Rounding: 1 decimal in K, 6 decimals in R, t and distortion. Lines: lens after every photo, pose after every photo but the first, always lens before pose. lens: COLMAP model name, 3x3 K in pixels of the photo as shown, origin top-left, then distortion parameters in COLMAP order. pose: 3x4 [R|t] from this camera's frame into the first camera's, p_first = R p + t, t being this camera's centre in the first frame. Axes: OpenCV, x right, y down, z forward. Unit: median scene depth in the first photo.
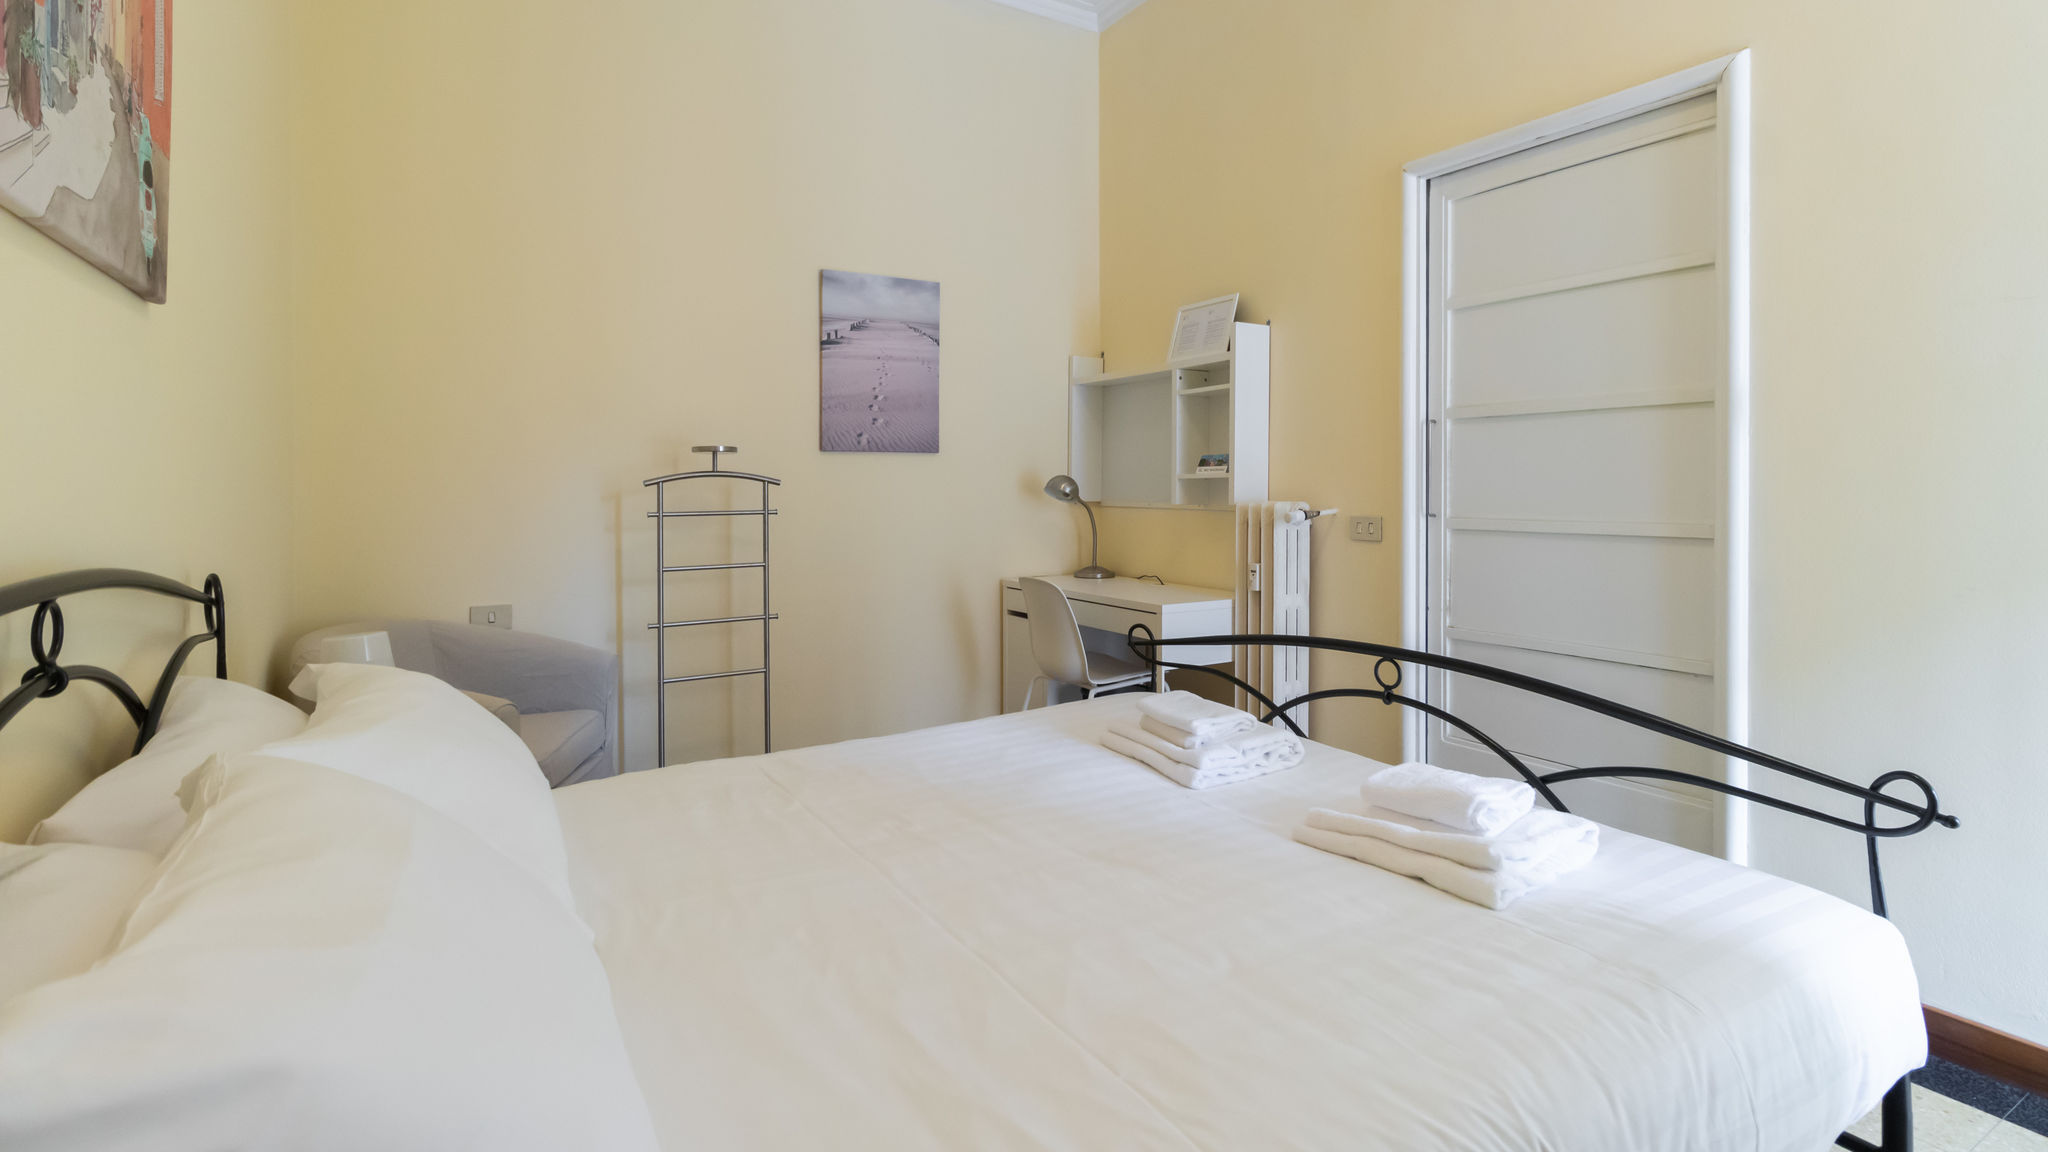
lens RADIAL K [[972.1, 0, 1027.8], [0, 972.1, 492.2], [0, 0, 1]] dist [0.000011, -0.000138]
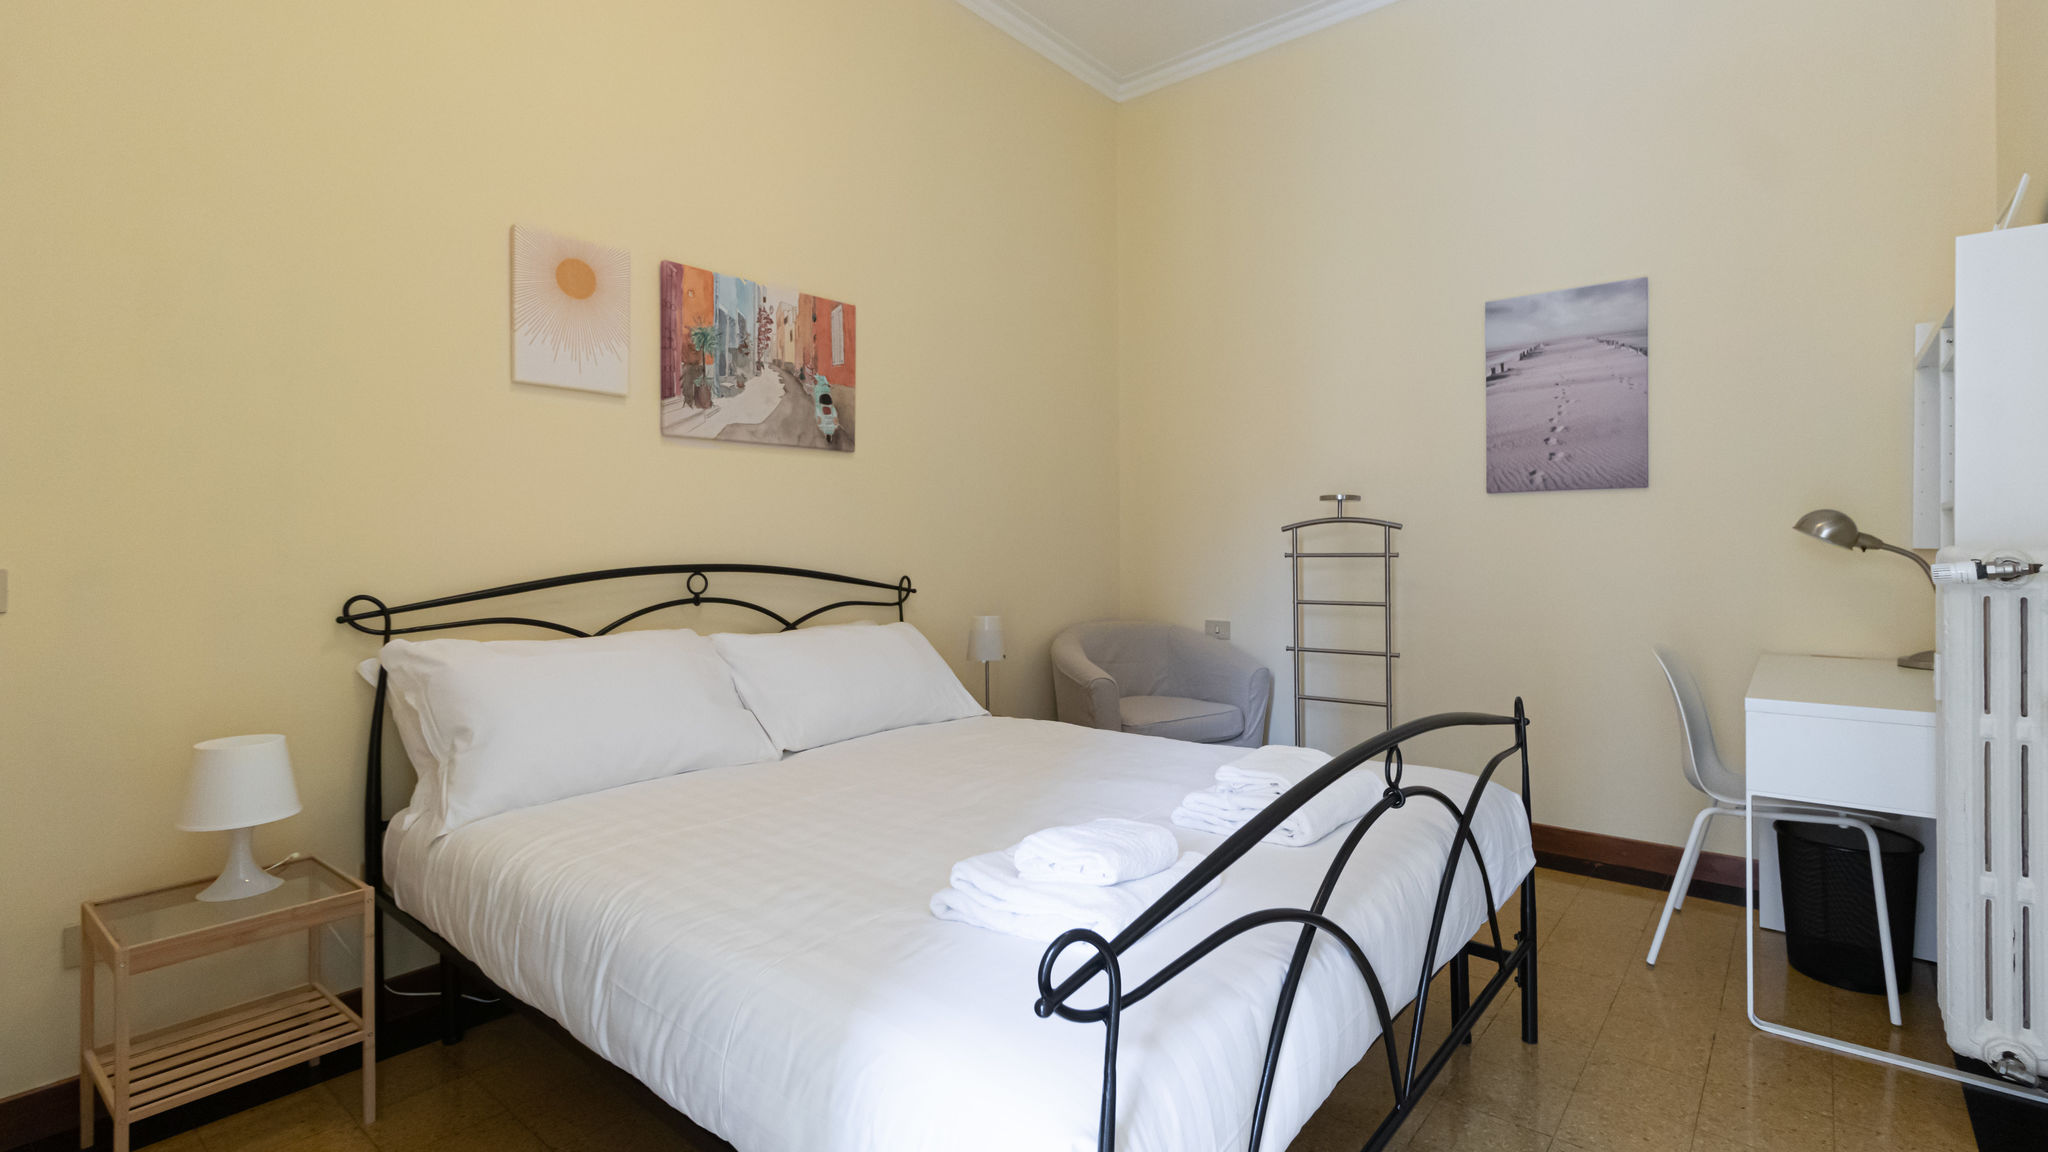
lens RADIAL K [[968.0, 0, 1023.0], [0, 968.0, 537.3], [0, 0, 1]] dist [-0.000180, -0.000256]
pose [[0.317420, -0.000615, -0.948285, 0.536620], [-0.000452, 1.000000, -0.000800, 0.002233], [0.948285, 0.000682, 0.317419, 0.263115]]
